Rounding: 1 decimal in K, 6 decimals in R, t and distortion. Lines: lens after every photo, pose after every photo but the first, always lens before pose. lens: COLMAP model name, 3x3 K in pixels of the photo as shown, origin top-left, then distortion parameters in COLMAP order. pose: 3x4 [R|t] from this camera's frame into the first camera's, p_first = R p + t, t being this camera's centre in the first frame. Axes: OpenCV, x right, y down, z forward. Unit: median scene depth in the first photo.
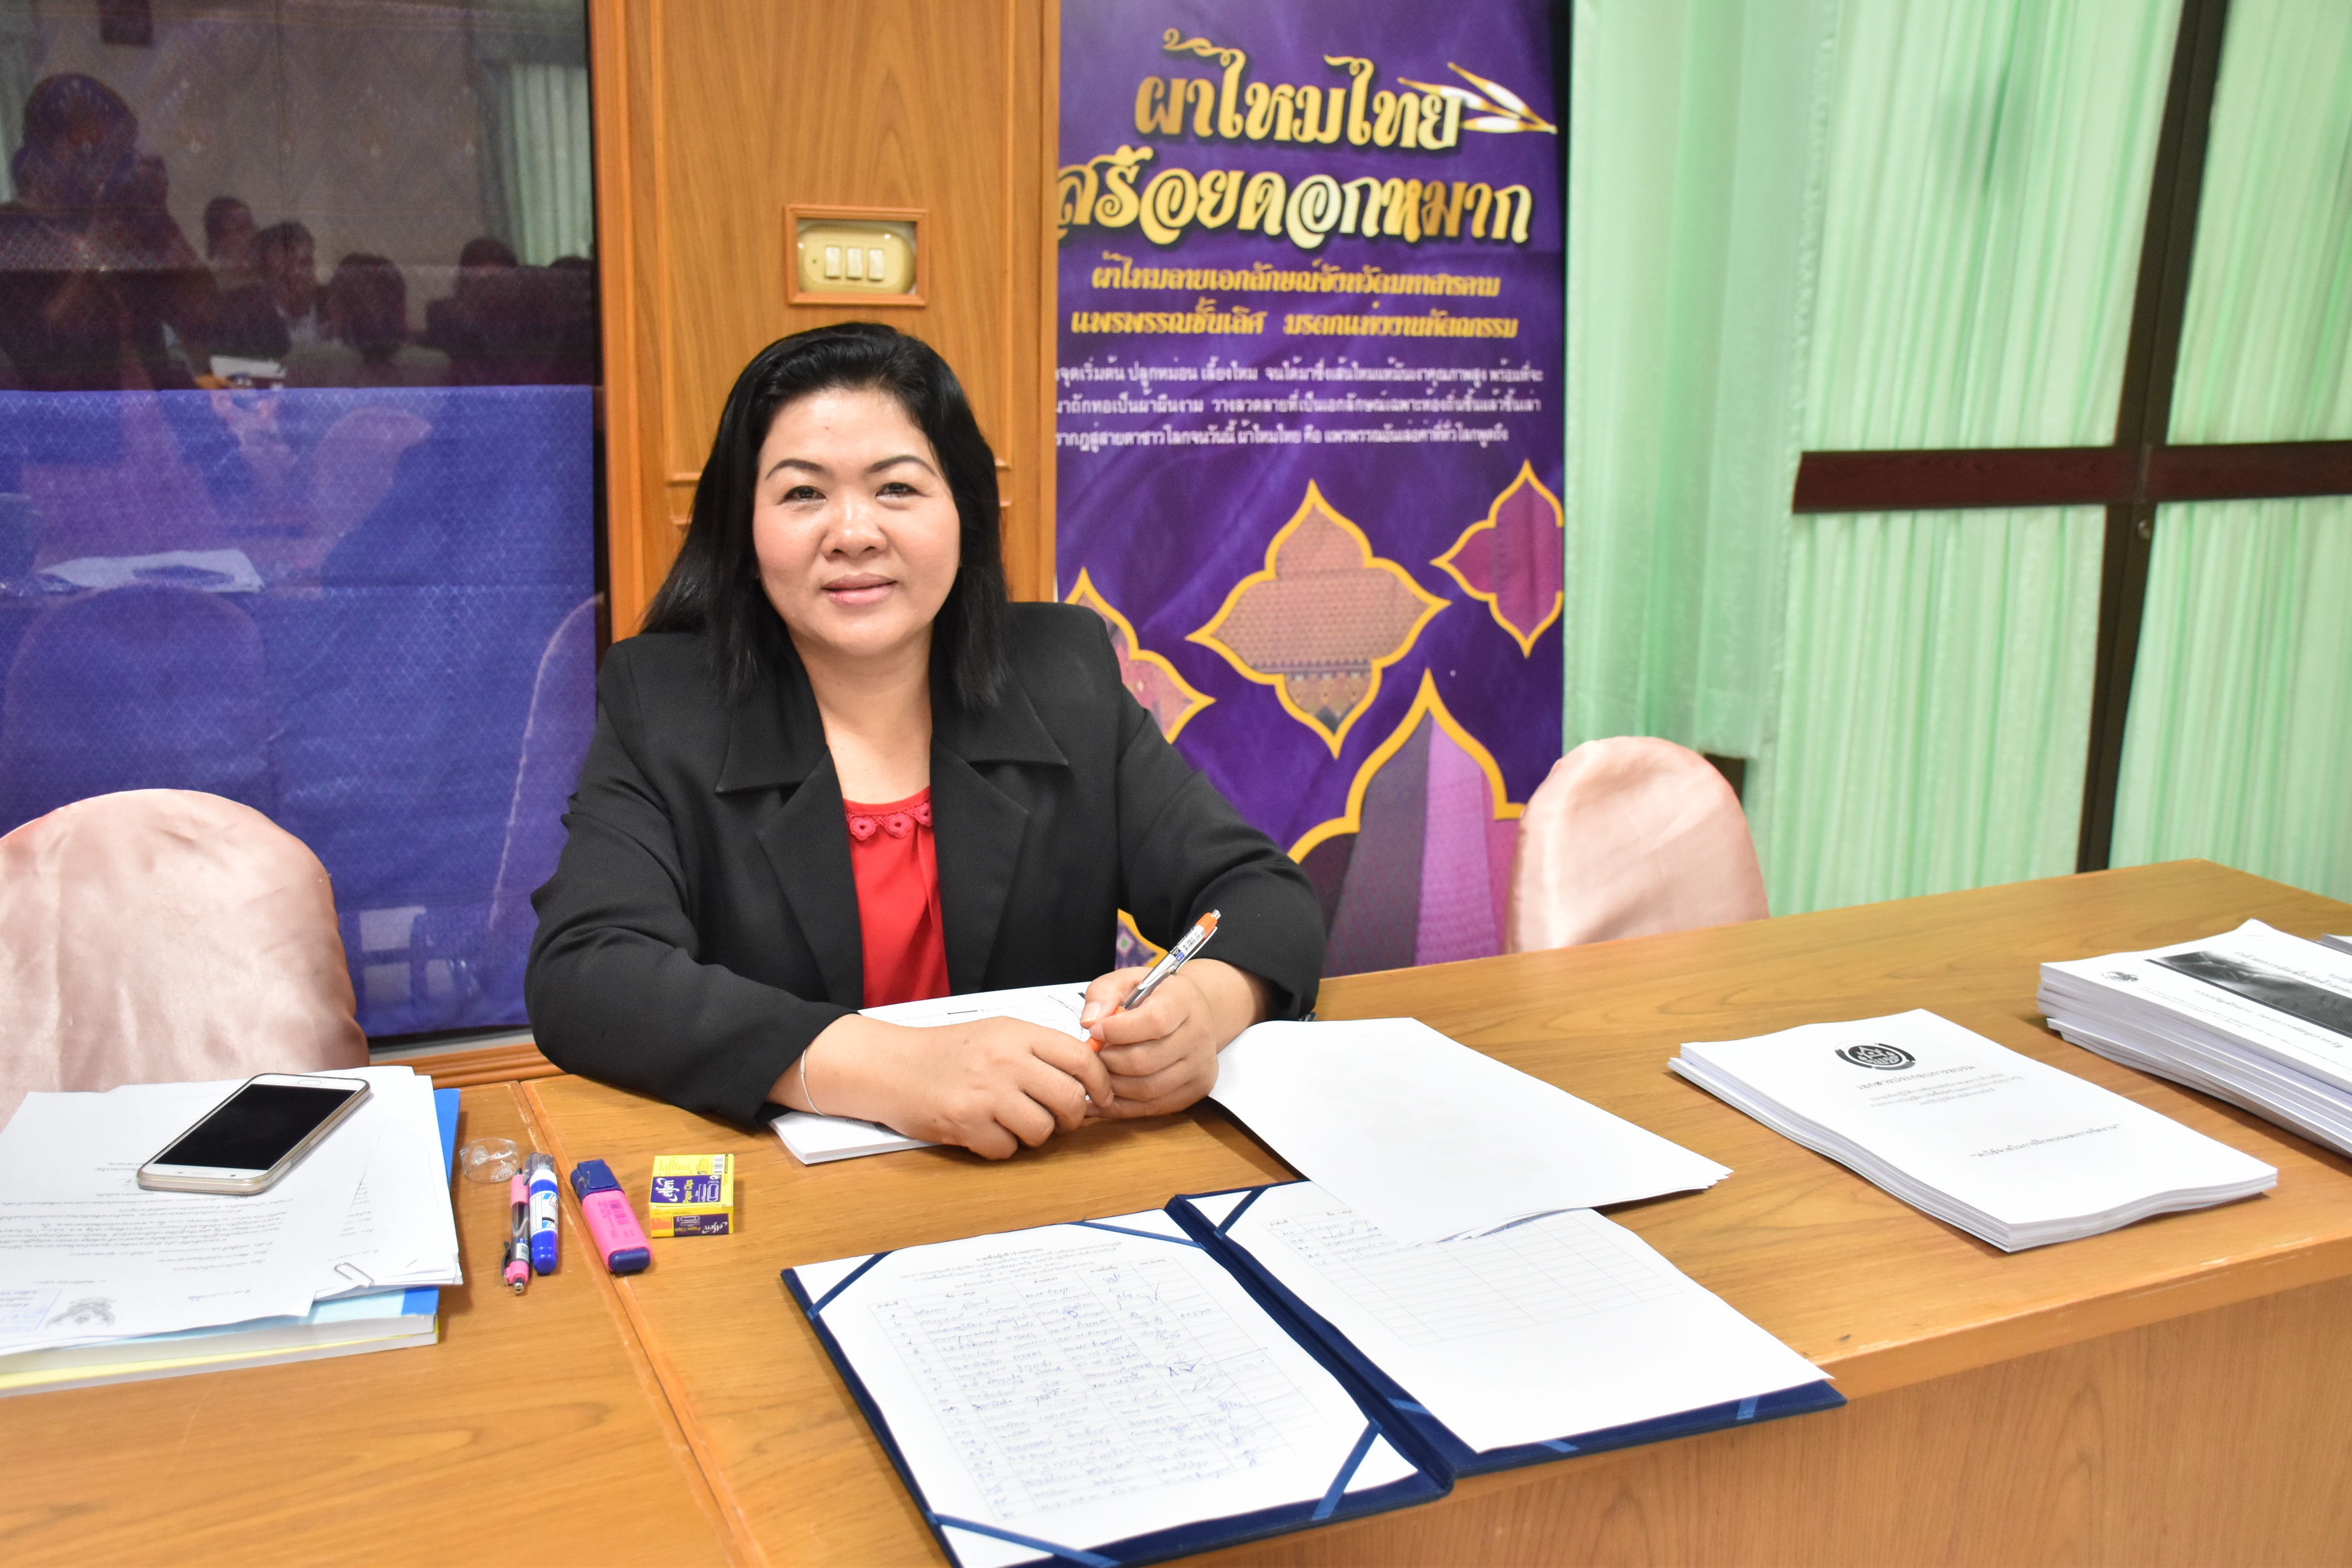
lens RADIAL K [[2222.8, 0, 1155.8], [0, 2222.8, 792.7], [0, 0, 1]] dist [-0.052718, 0.000000]
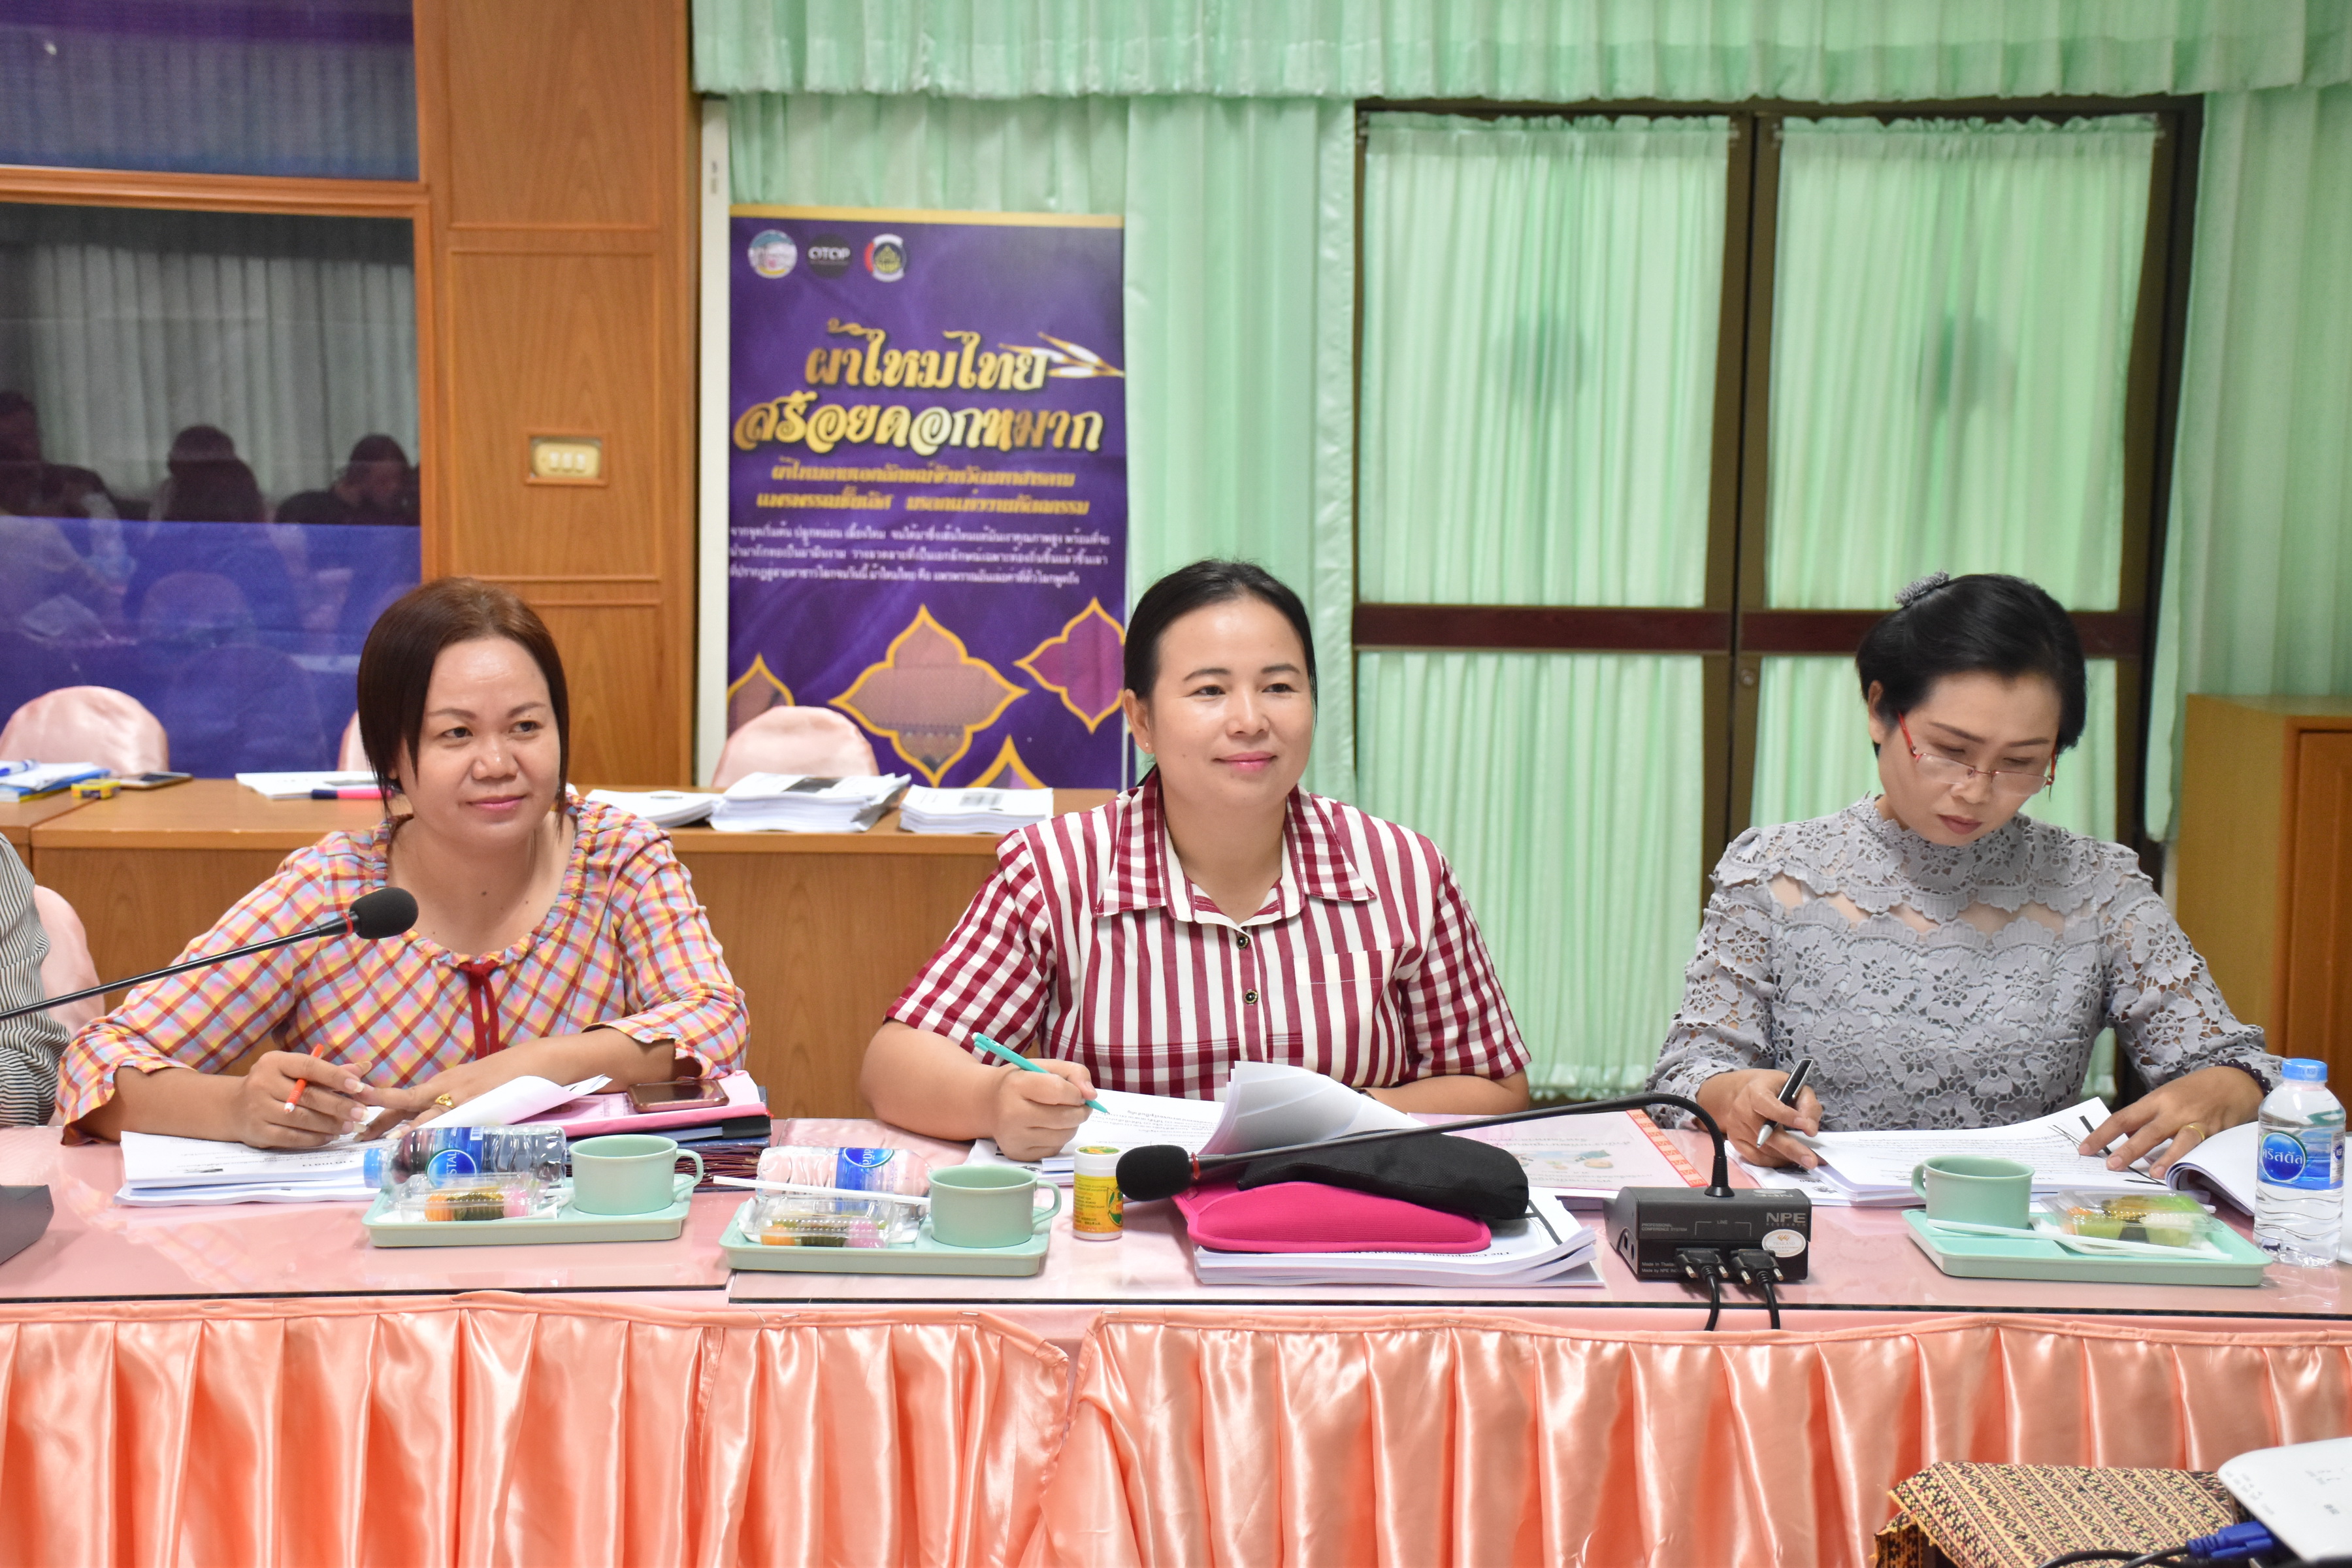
lens RADIAL K [[3411.9, 0, 1183.3], [0, 3411.9, 797.4], [0, 0, 1]] dist [0.161125, 0.000000]
pose [[0.924968, 0.035371, -0.378396, 1.130252], [-0.089172, 0.988063, -0.125615, 0.269197], [0.369436, 0.149932, 0.917081, -1.066241]]
